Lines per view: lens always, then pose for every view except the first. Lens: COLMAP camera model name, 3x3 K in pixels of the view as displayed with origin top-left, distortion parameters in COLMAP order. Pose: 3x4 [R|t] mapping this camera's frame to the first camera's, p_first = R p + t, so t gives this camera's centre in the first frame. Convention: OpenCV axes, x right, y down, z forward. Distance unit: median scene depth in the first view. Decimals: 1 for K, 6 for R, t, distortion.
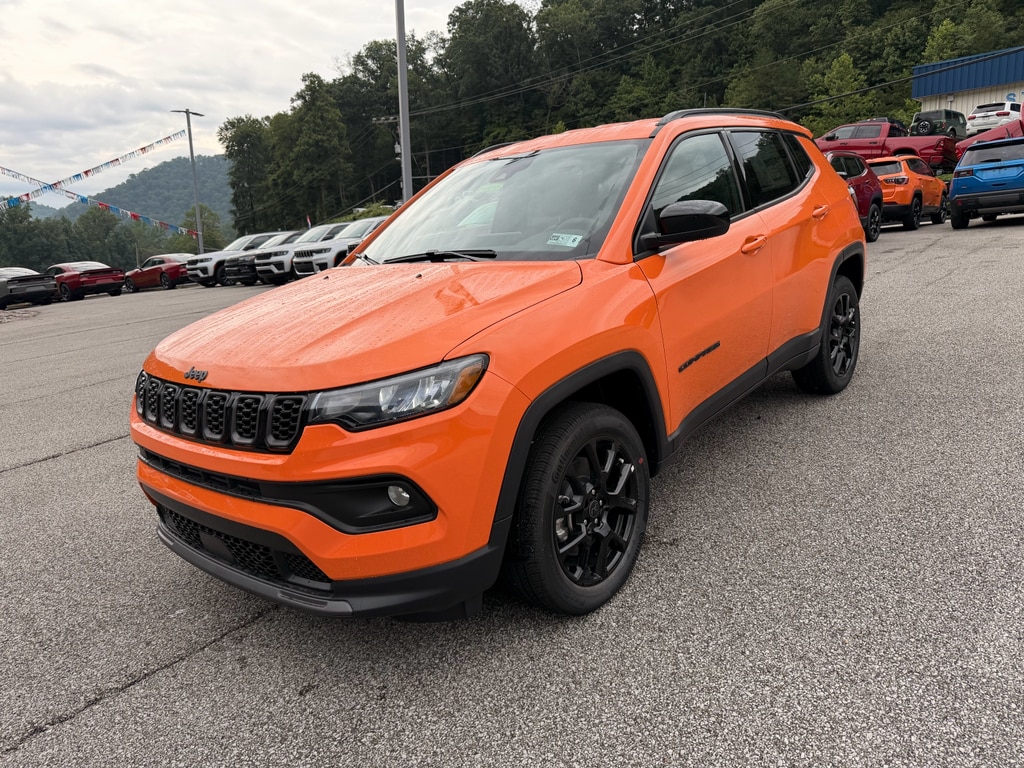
lens RADIAL K [[720.9, 0, 512.8], [0, 720.9, 383.9], [0, 0, 1]] dist [0.020900, -0.034911]
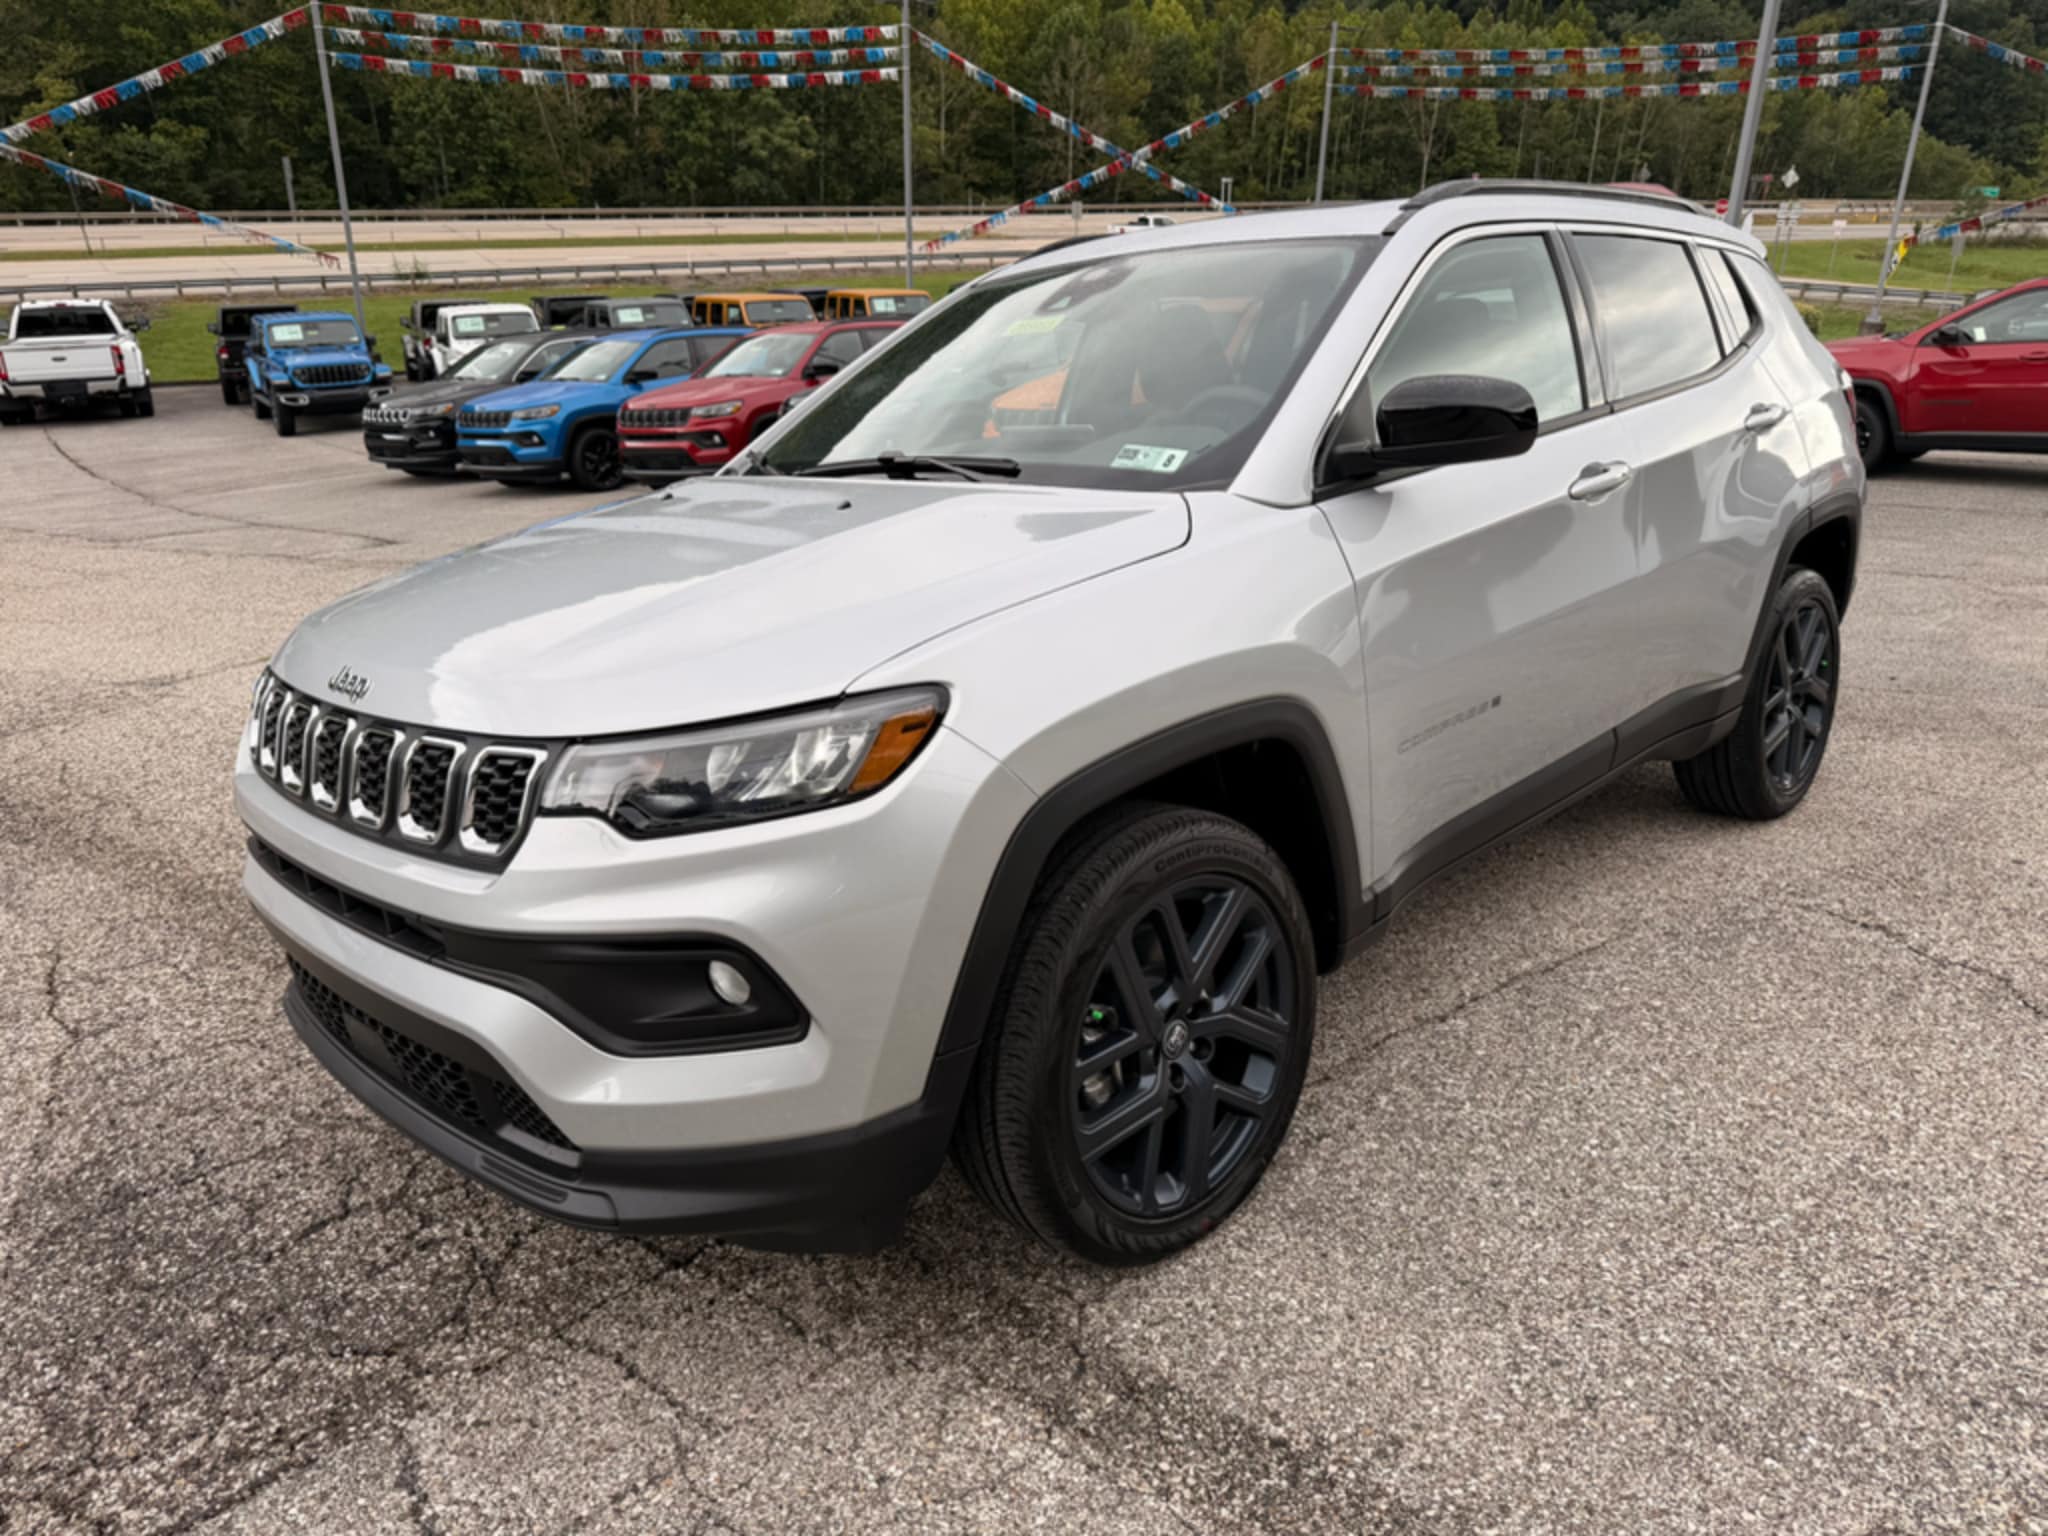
lens RADIAL K [[1441.7, 0, 1021.1], [0, 1441.7, 761.7], [0, 0, 1]] dist [0.020900, -0.034911]
pose [[0.994389, 0.074901, -0.074702, 0.071708], [-0.073353, 0.997035, 0.023255, -0.016516], [0.076222, -0.017645, 0.996935, 0.084375]]
